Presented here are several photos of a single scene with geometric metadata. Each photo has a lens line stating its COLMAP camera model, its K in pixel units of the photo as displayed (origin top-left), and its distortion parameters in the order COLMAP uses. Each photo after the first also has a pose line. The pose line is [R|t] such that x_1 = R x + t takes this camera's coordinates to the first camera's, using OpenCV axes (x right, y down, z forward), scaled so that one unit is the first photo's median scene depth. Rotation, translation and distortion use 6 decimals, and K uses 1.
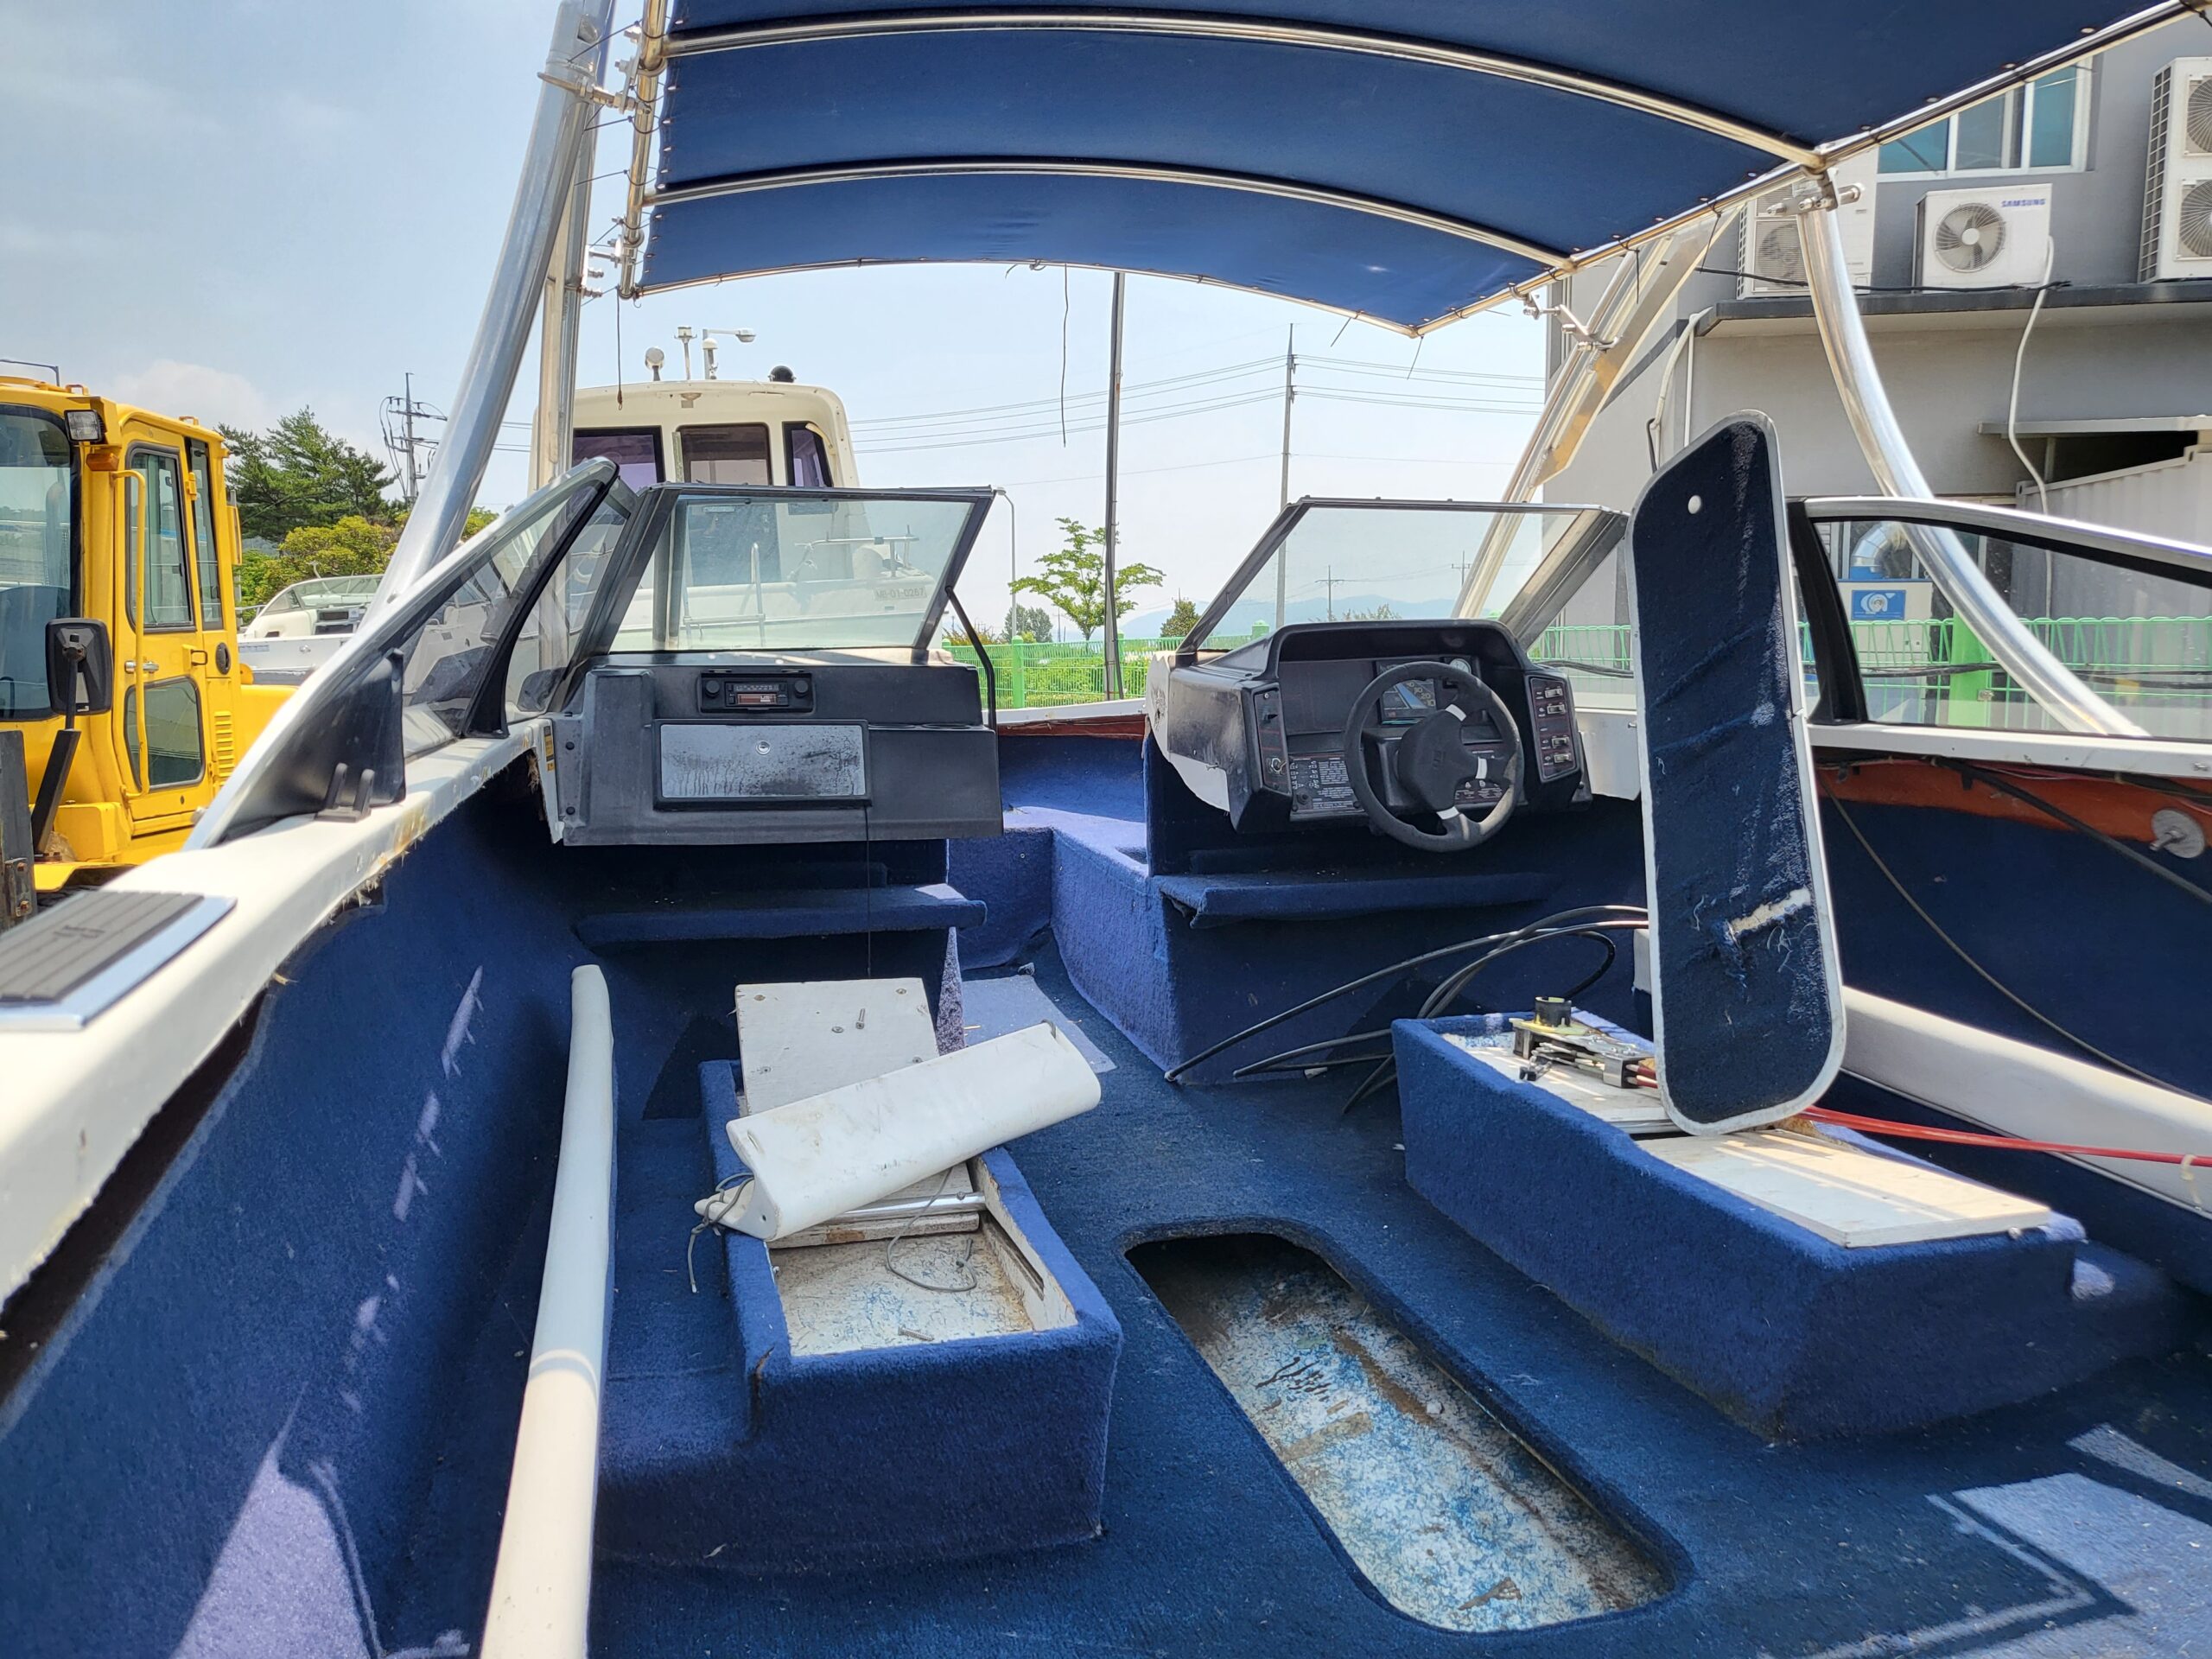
lens RADIAL K [[1654.0, 0, 1113.1], [0, 1654.0, 788.7], [0, 0, 1]] dist [-0.000505, 0.015215]
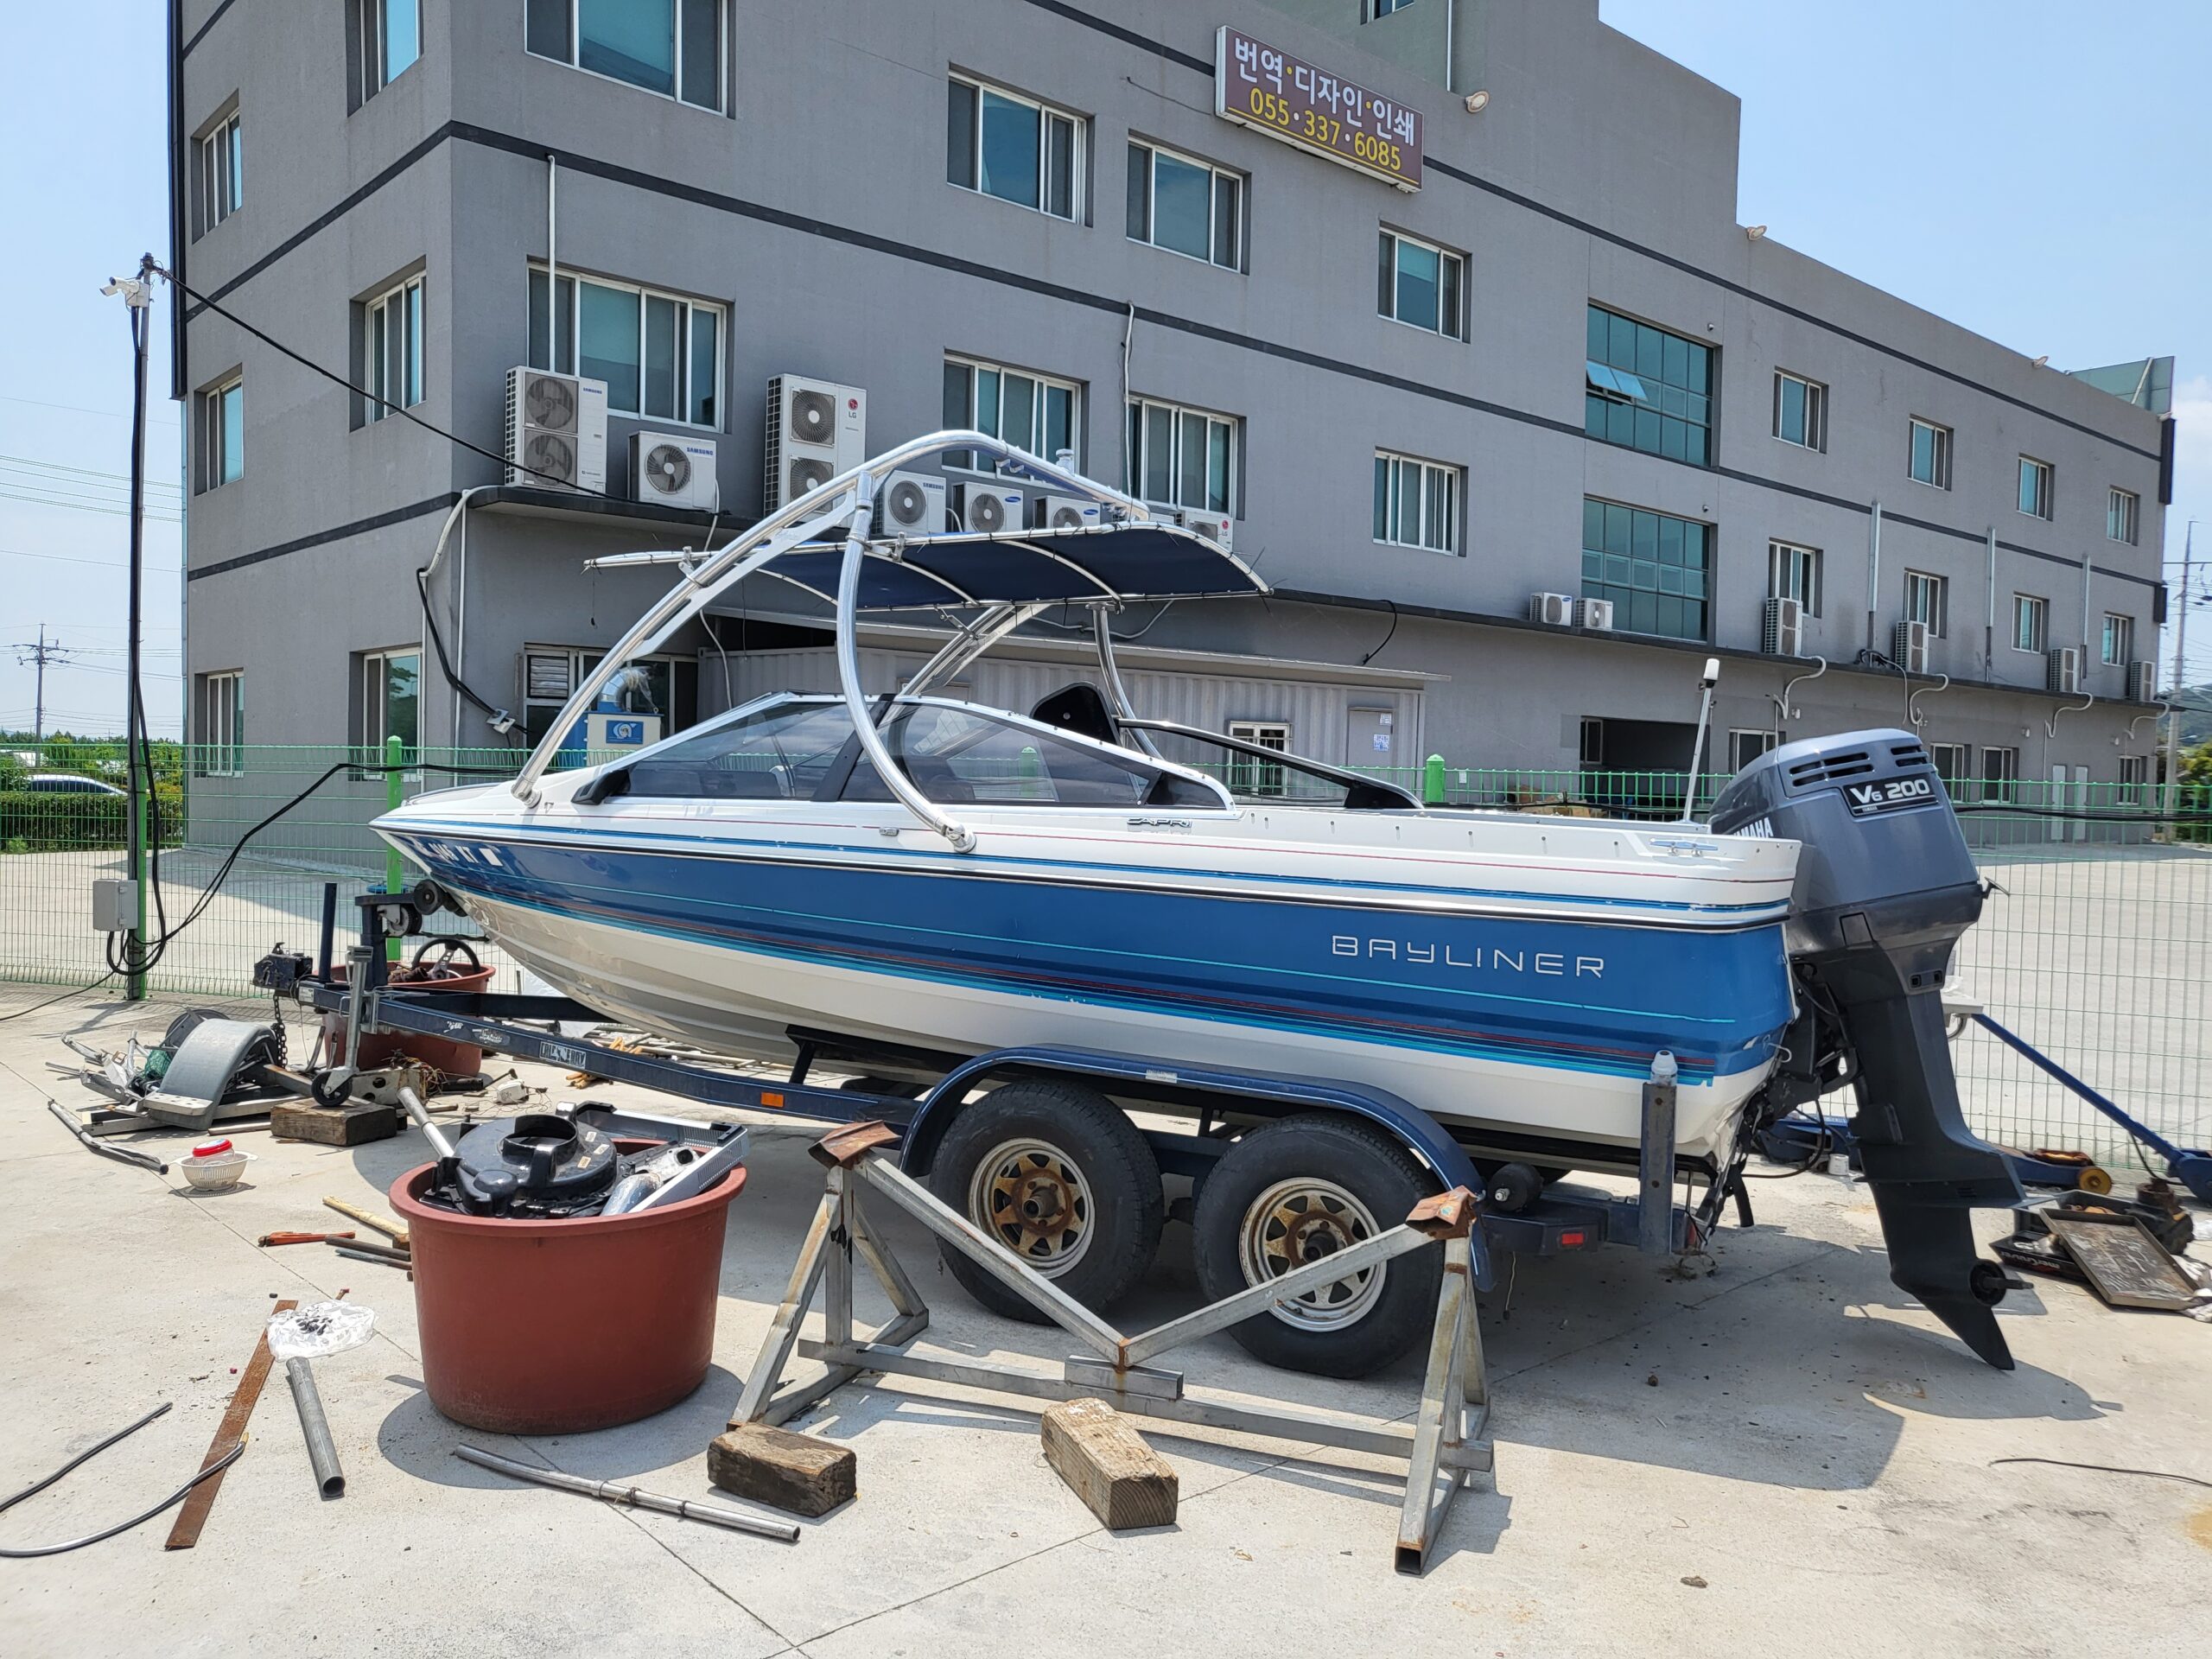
lens RADIAL K [[1689.0, 0, 1032.4], [0, 1689.0, 835.0], [0, 0, 1]] dist [-0.003070, 0.075175]
pose [[0.660821, -0.011124, 0.750461, -1.318041], [0.041445, 0.998905, -0.021688, 0.052269], [-0.749398, 0.045435, 0.660559, -0.539793]]
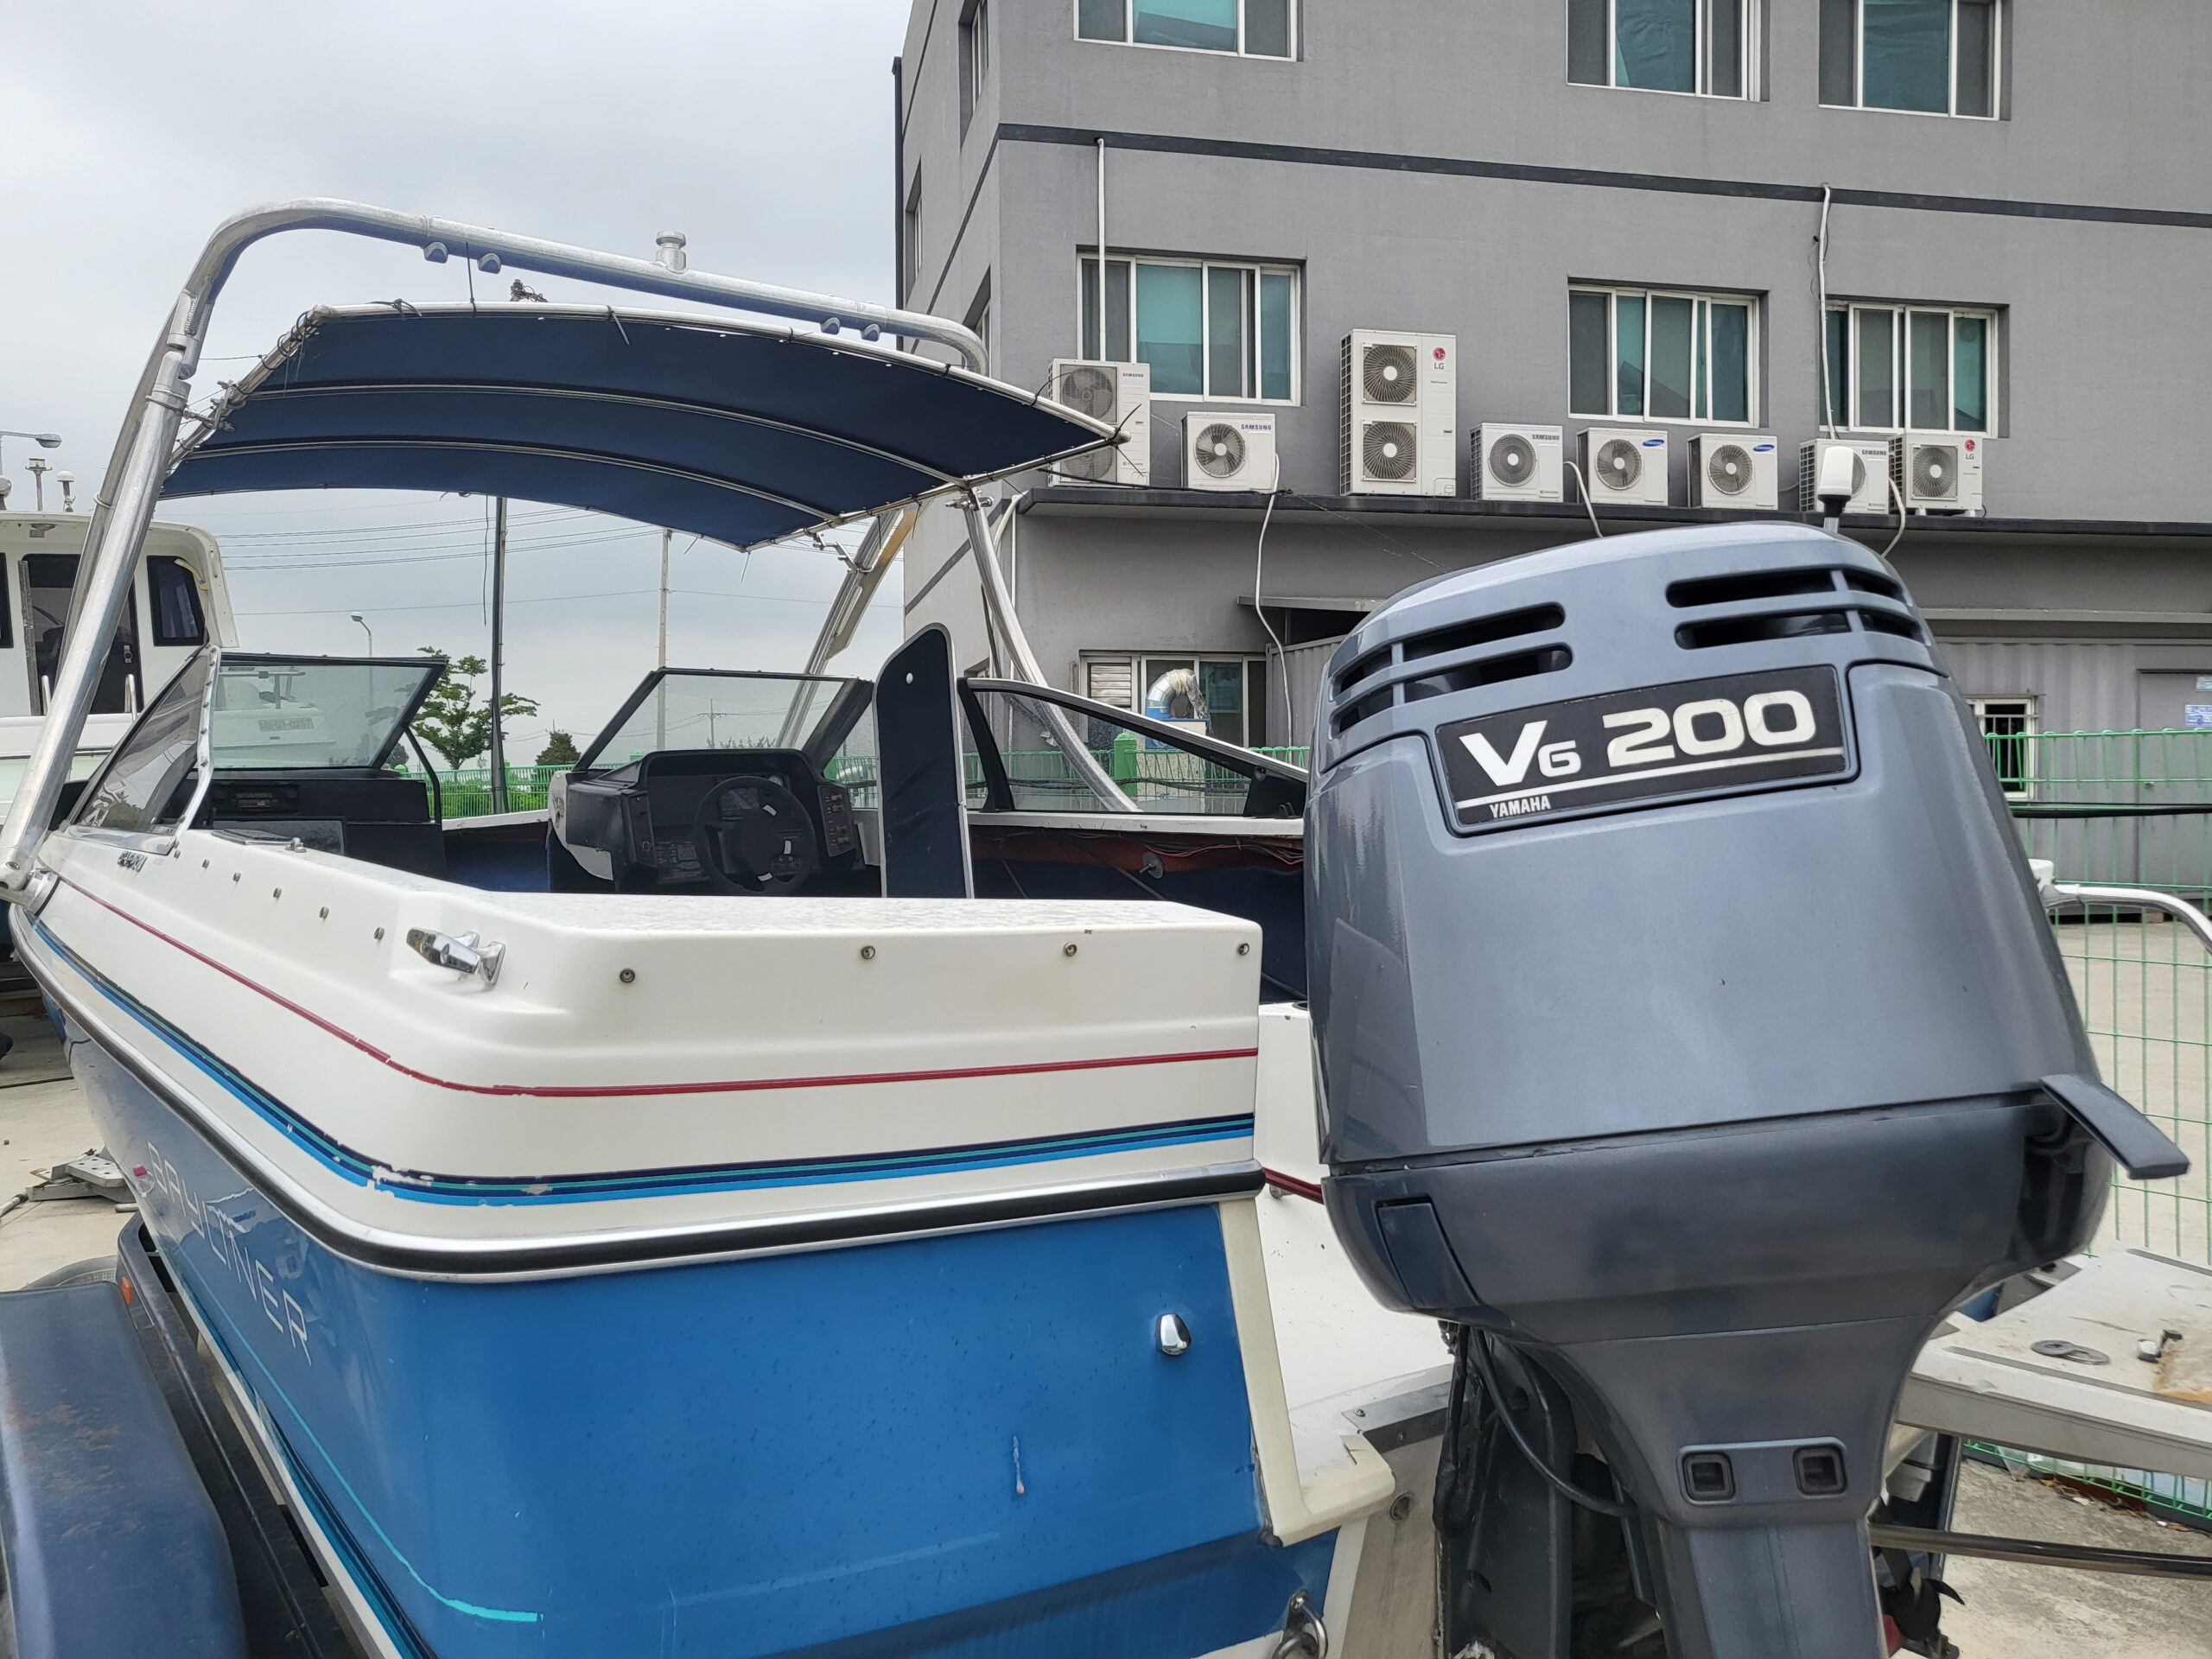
lens RADIAL K [[1654.0, 0, 1113.1], [0, 1654.0, 788.7], [0, 0, 1]] dist [-0.000505, 0.015215]
pose [[0.933252, -0.004455, 0.359195, -0.035946], [0.033287, 0.996693, -0.074124, 0.049658], [-0.357677, 0.081133, 0.930314, -0.448560]]
